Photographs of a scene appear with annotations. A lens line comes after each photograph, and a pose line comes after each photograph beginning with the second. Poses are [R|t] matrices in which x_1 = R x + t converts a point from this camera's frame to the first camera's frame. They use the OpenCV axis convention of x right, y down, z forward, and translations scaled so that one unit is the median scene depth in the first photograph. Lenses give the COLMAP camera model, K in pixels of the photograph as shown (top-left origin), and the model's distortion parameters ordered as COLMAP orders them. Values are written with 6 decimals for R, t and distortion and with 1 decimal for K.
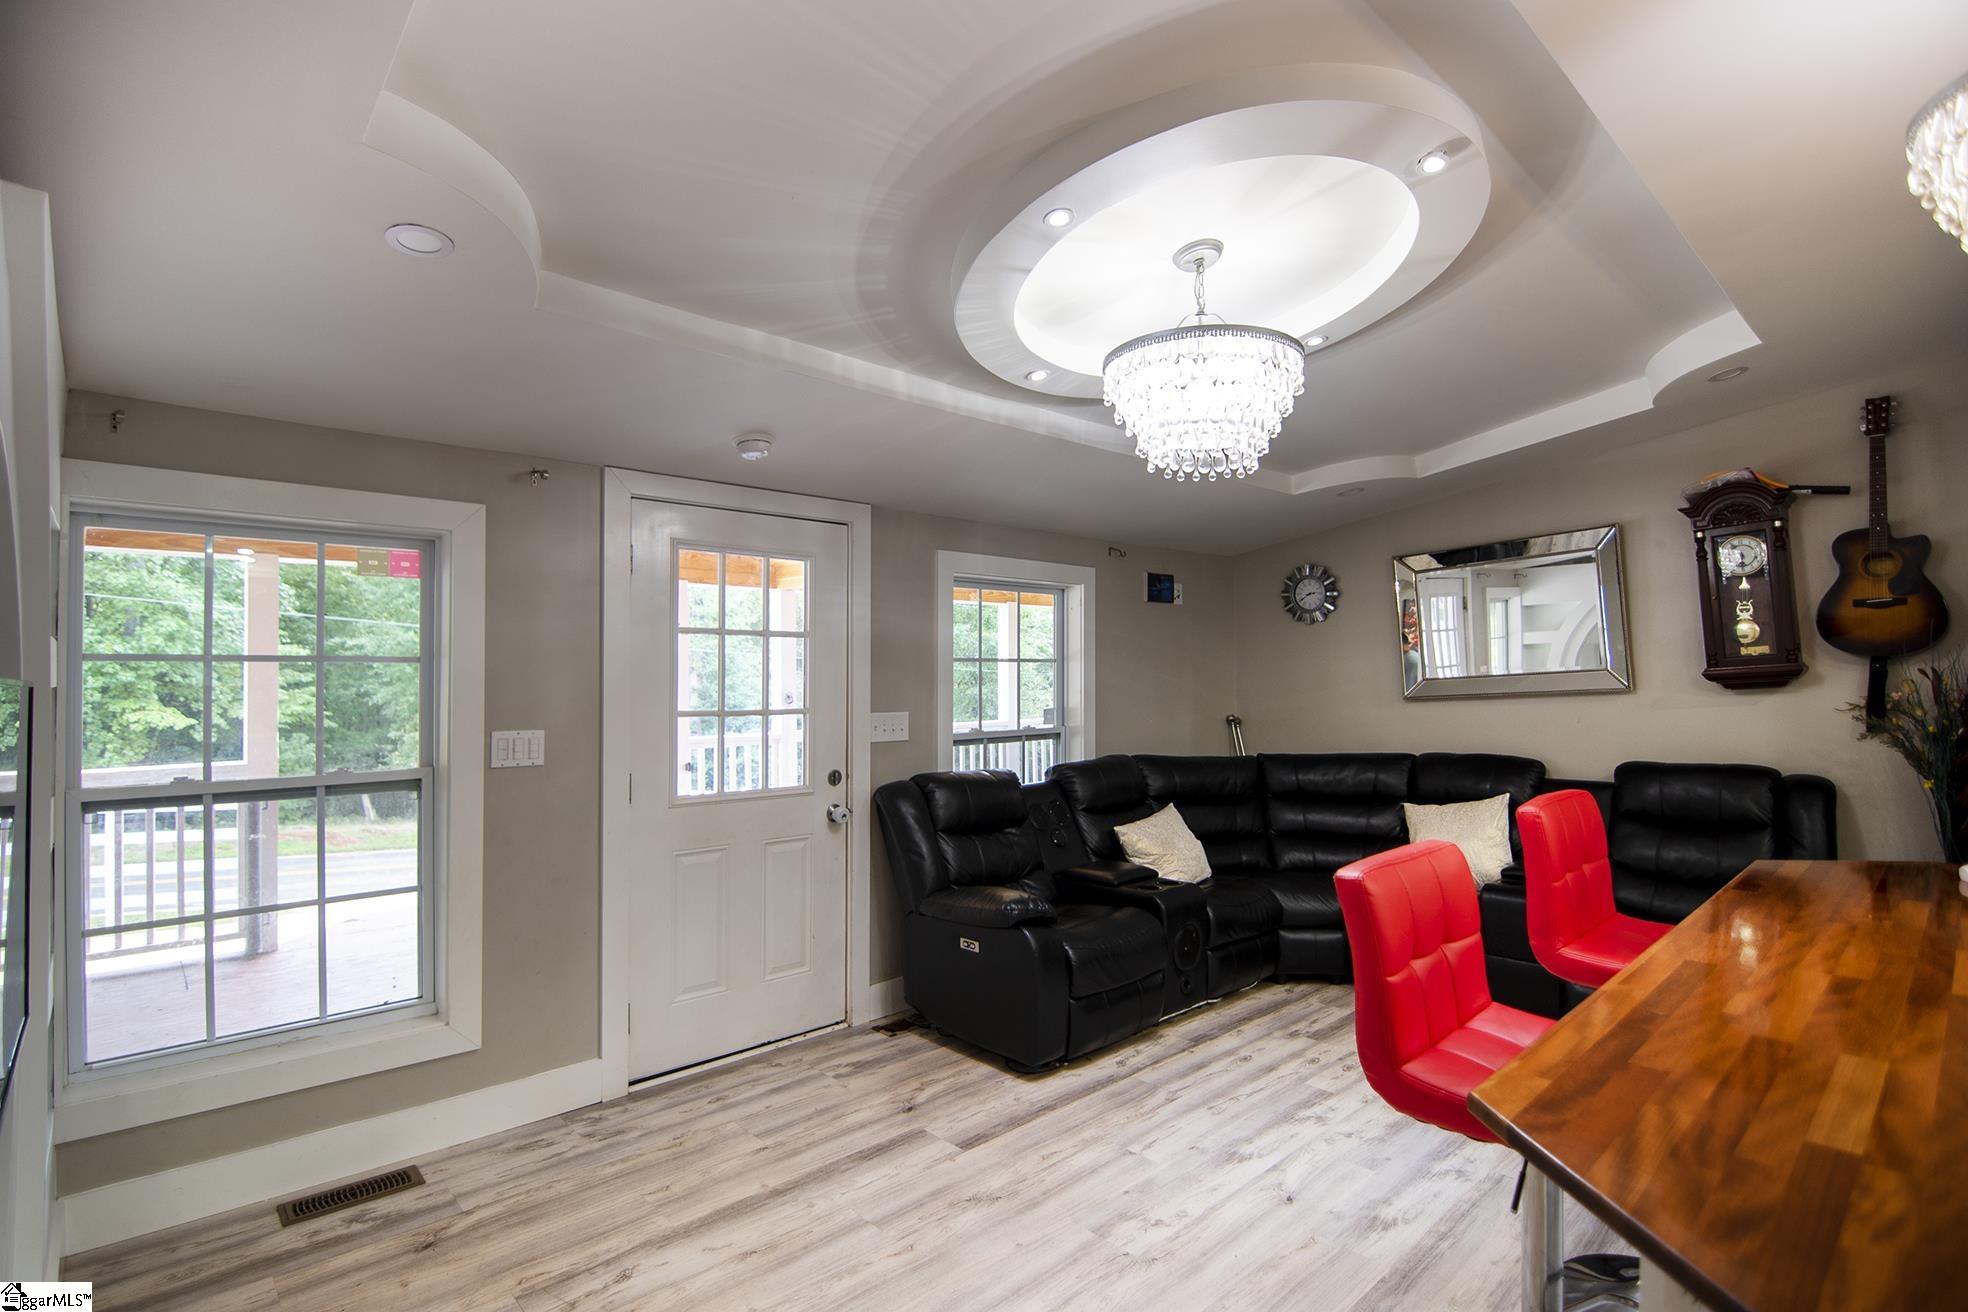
lens RADIAL K [[957.5, 0, 962.7], [0, 957.5, 655.9], [0, 0, 1]] dist [-0.000387, -0.016620]
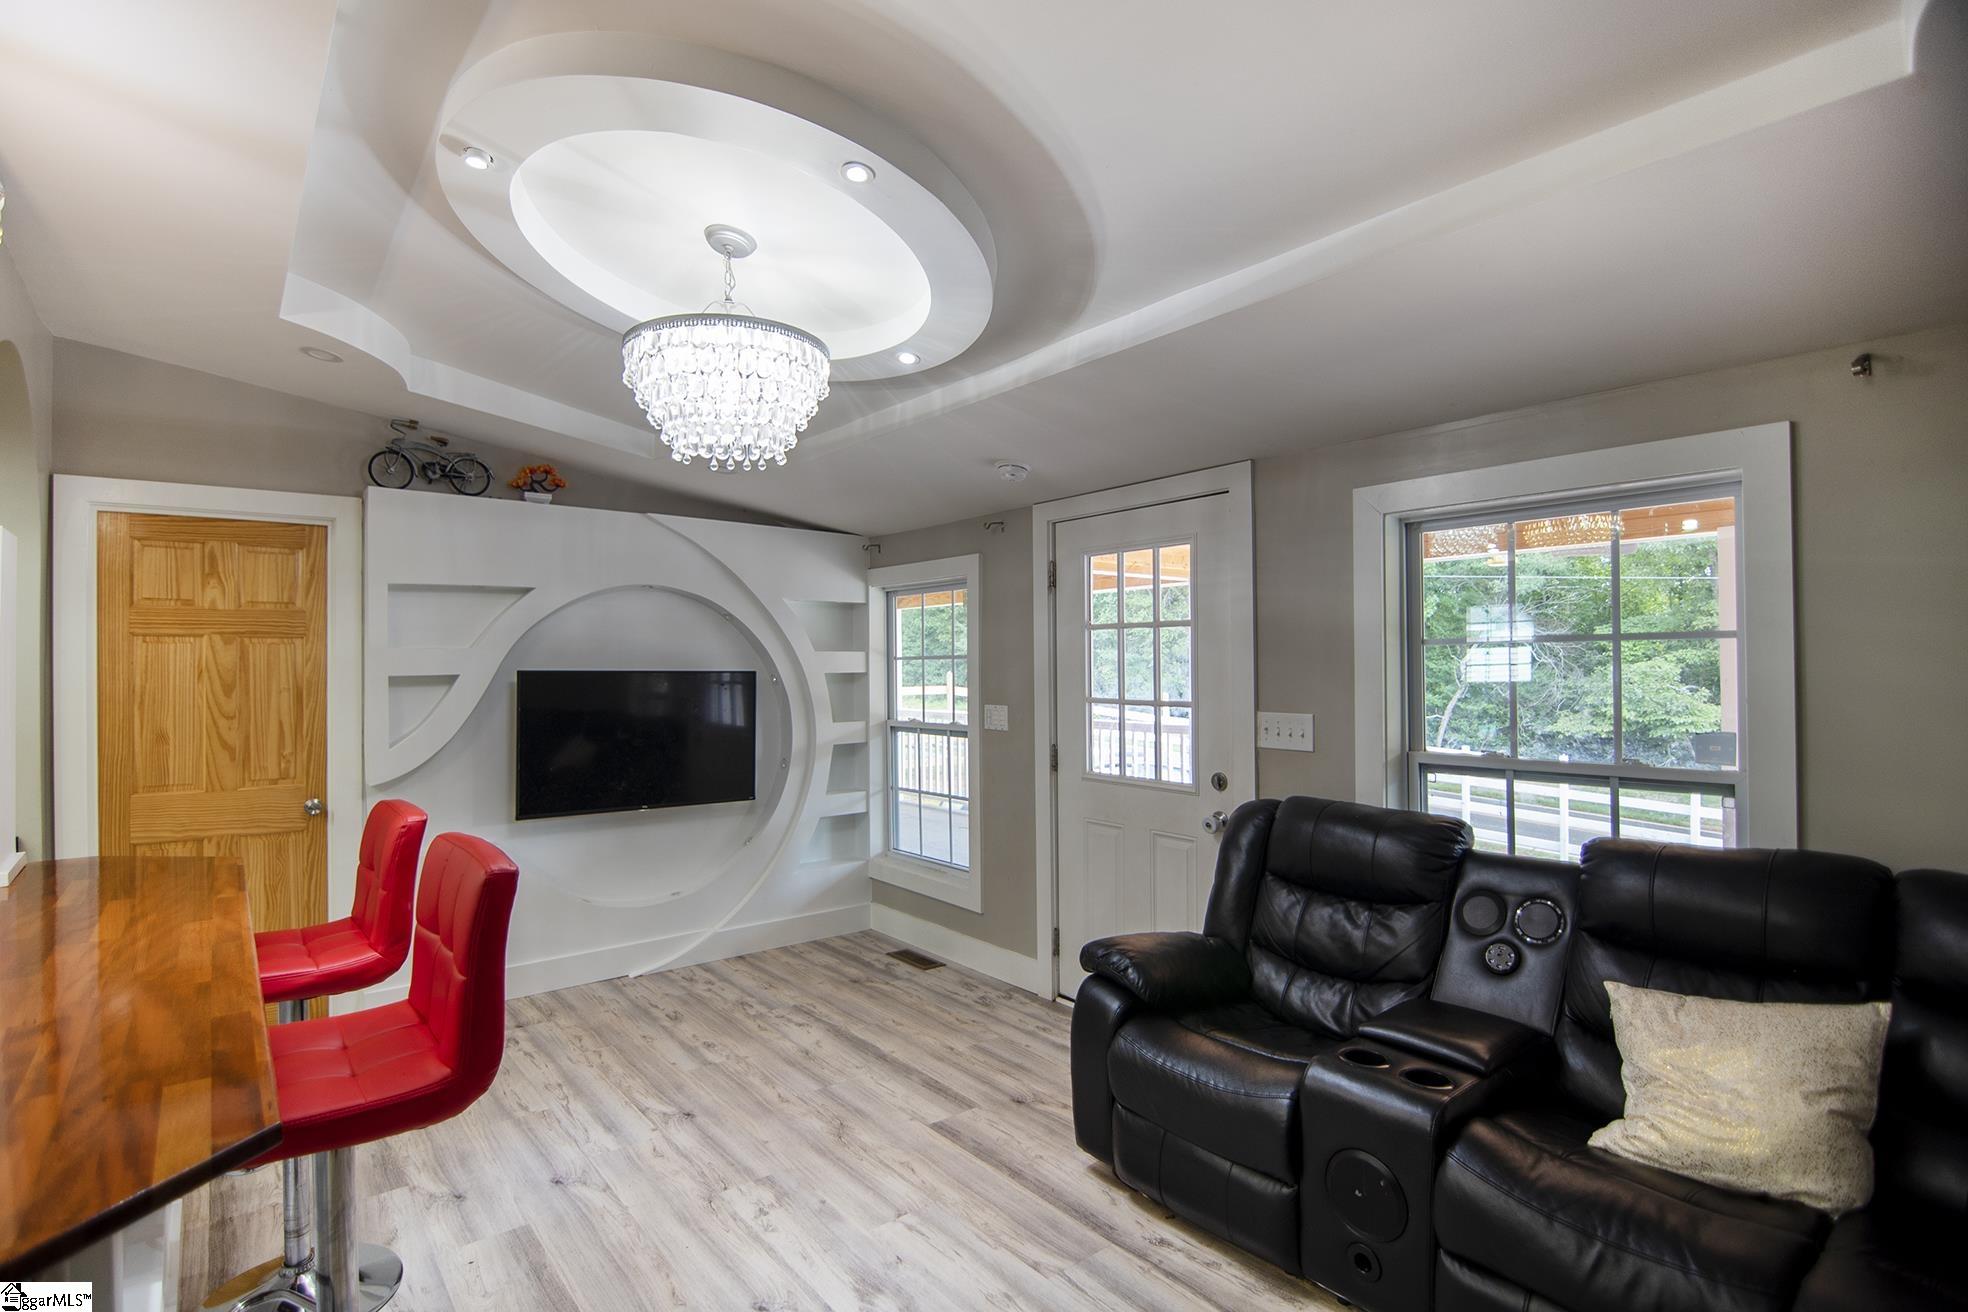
lens RADIAL K [[957.5, 0, 962.7], [0, 957.5, 655.9], [0, 0, 1]] dist [-0.000387, -0.016620]
pose [[-0.071679, -0.005538, -0.997412, 1.024873], [0.026877, 0.999611, -0.007482, 0.014659], [0.997066, -0.027344, -0.071502, 1.107347]]
